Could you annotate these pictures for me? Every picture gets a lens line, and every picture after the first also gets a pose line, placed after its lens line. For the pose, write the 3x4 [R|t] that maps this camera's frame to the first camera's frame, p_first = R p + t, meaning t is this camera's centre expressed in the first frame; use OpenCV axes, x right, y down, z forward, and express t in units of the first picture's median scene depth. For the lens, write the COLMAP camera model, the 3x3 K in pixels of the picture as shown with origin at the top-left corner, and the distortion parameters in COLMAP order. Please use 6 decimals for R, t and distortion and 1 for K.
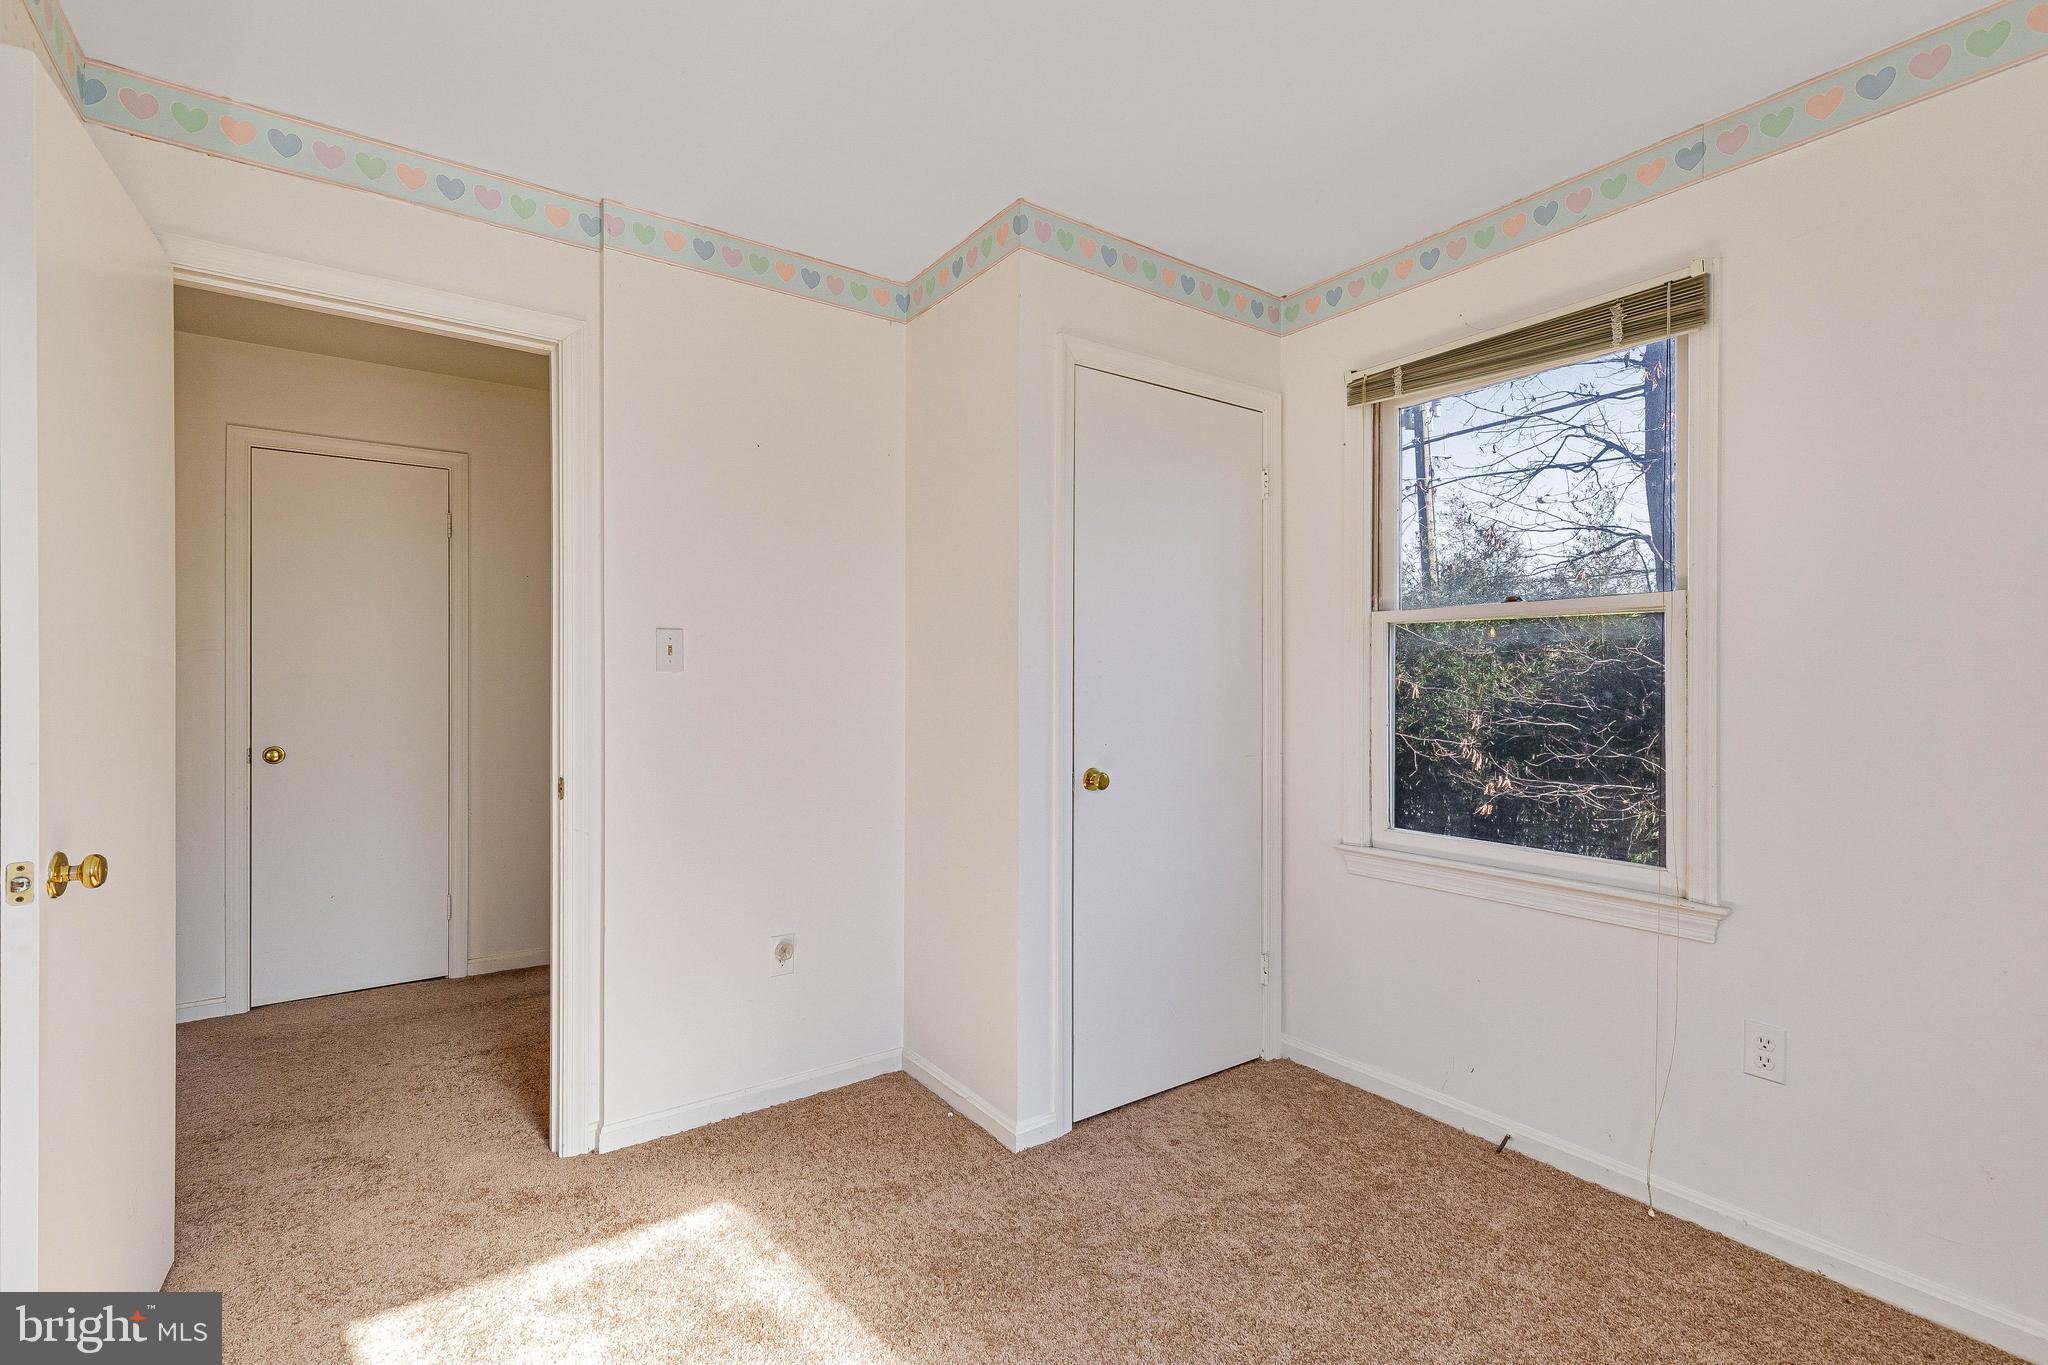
lens RADIAL K [[927.2, 0, 1025.3], [0, 927.2, 688.6], [0, 0, 1]] dist [0.011346, -0.001955]
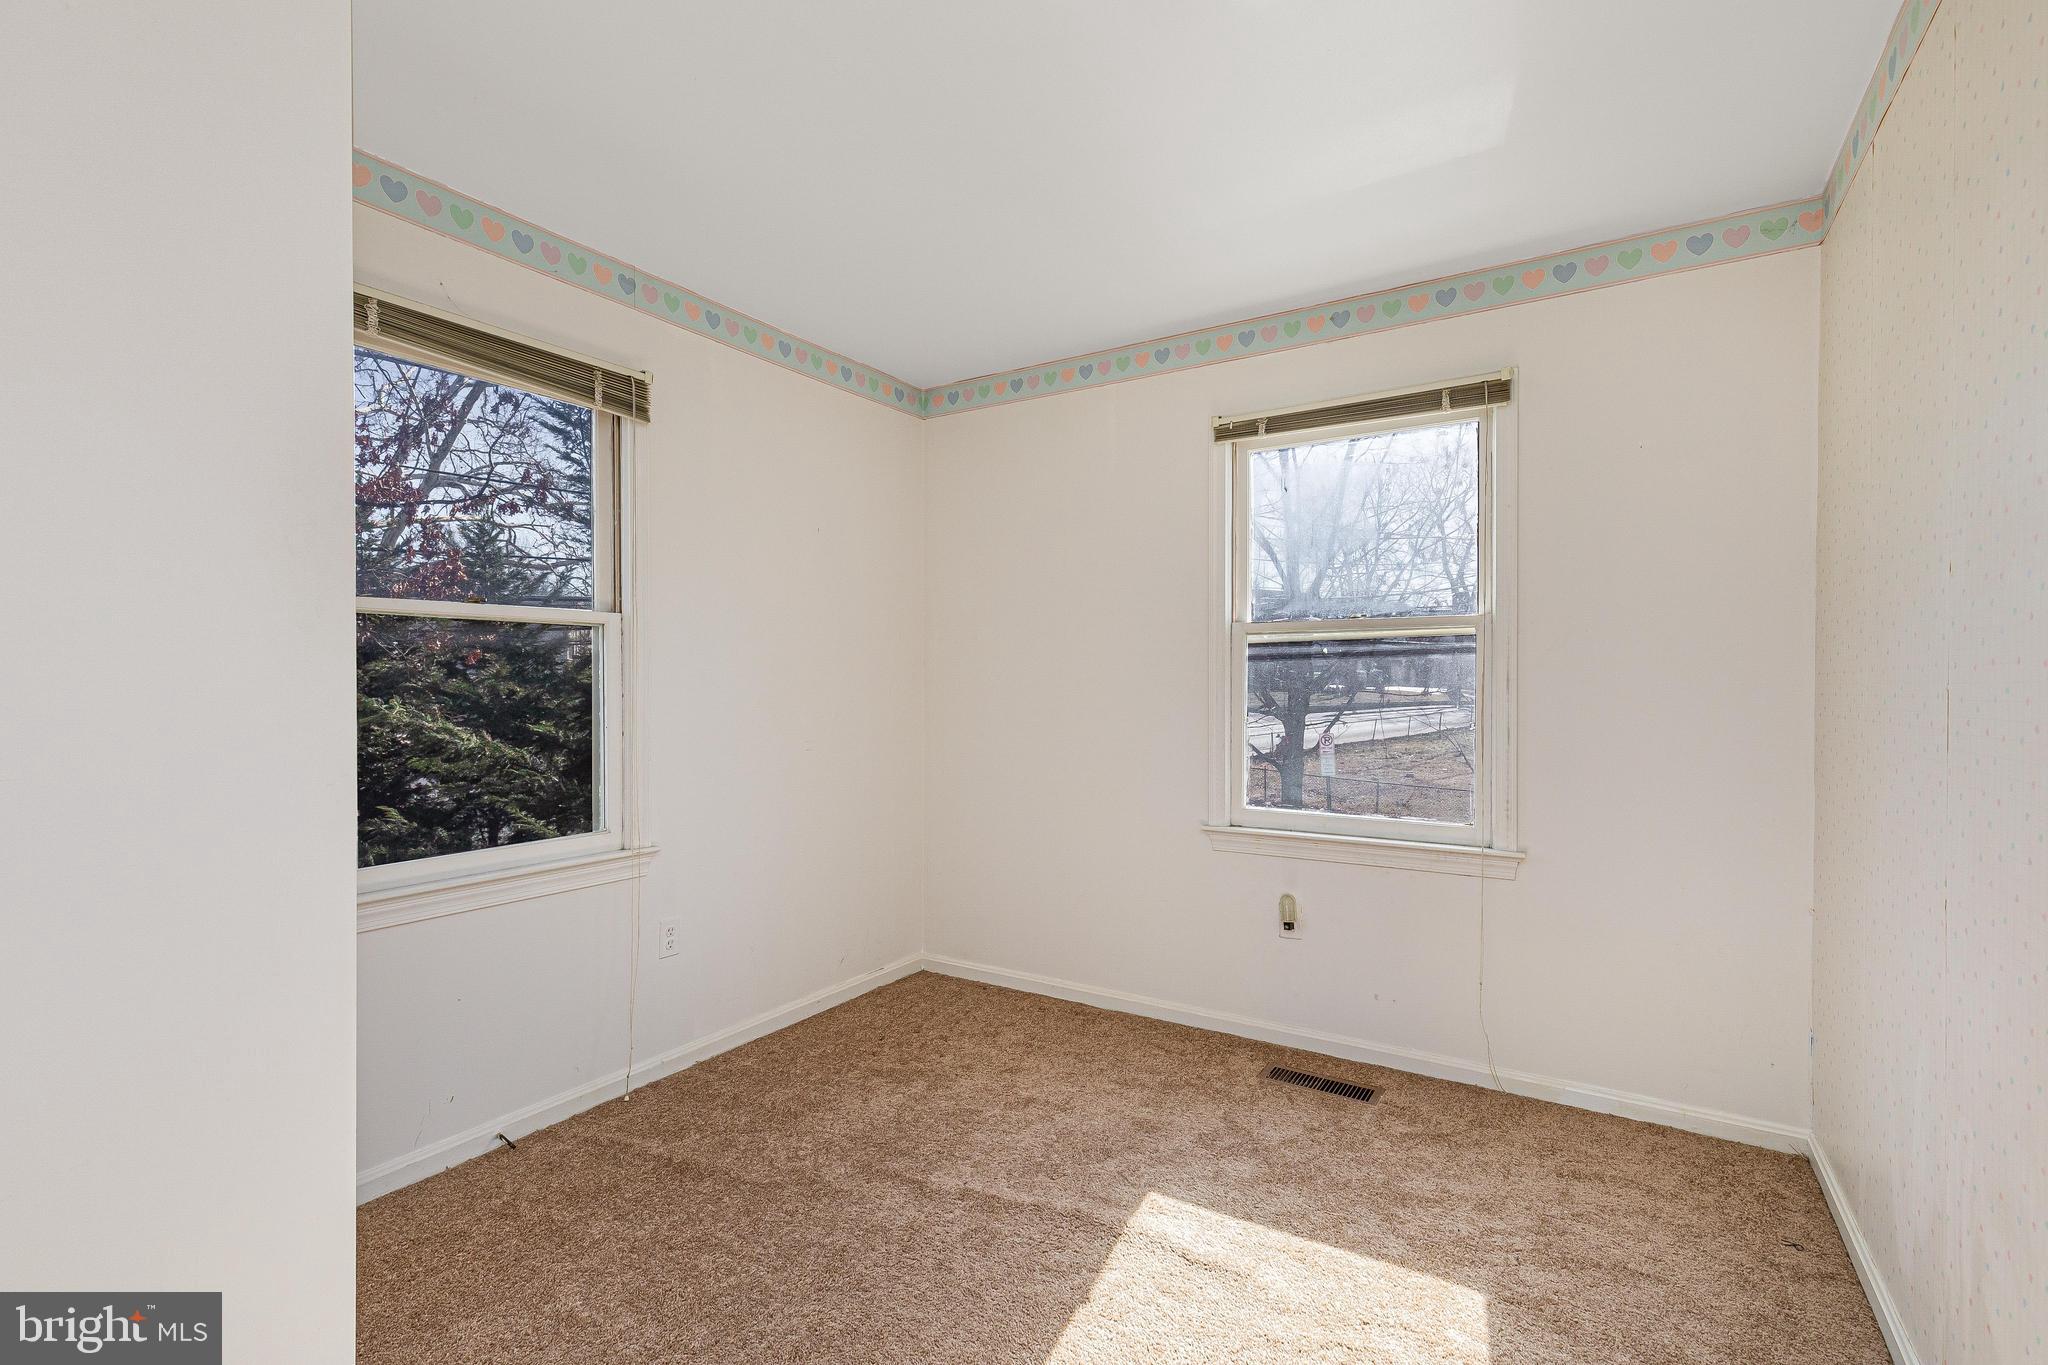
lens RADIAL K [[927.2, 0, 1016.4], [0, 927.2, 696.8], [0, 0, 1]] dist [0.011346, -0.001955]
pose [[-0.366501, -0.013833, 0.930315, -0.716137], [0.008746, 0.999794, 0.018311, -0.007716], [-0.930377, 0.014847, -0.366305, 0.977930]]
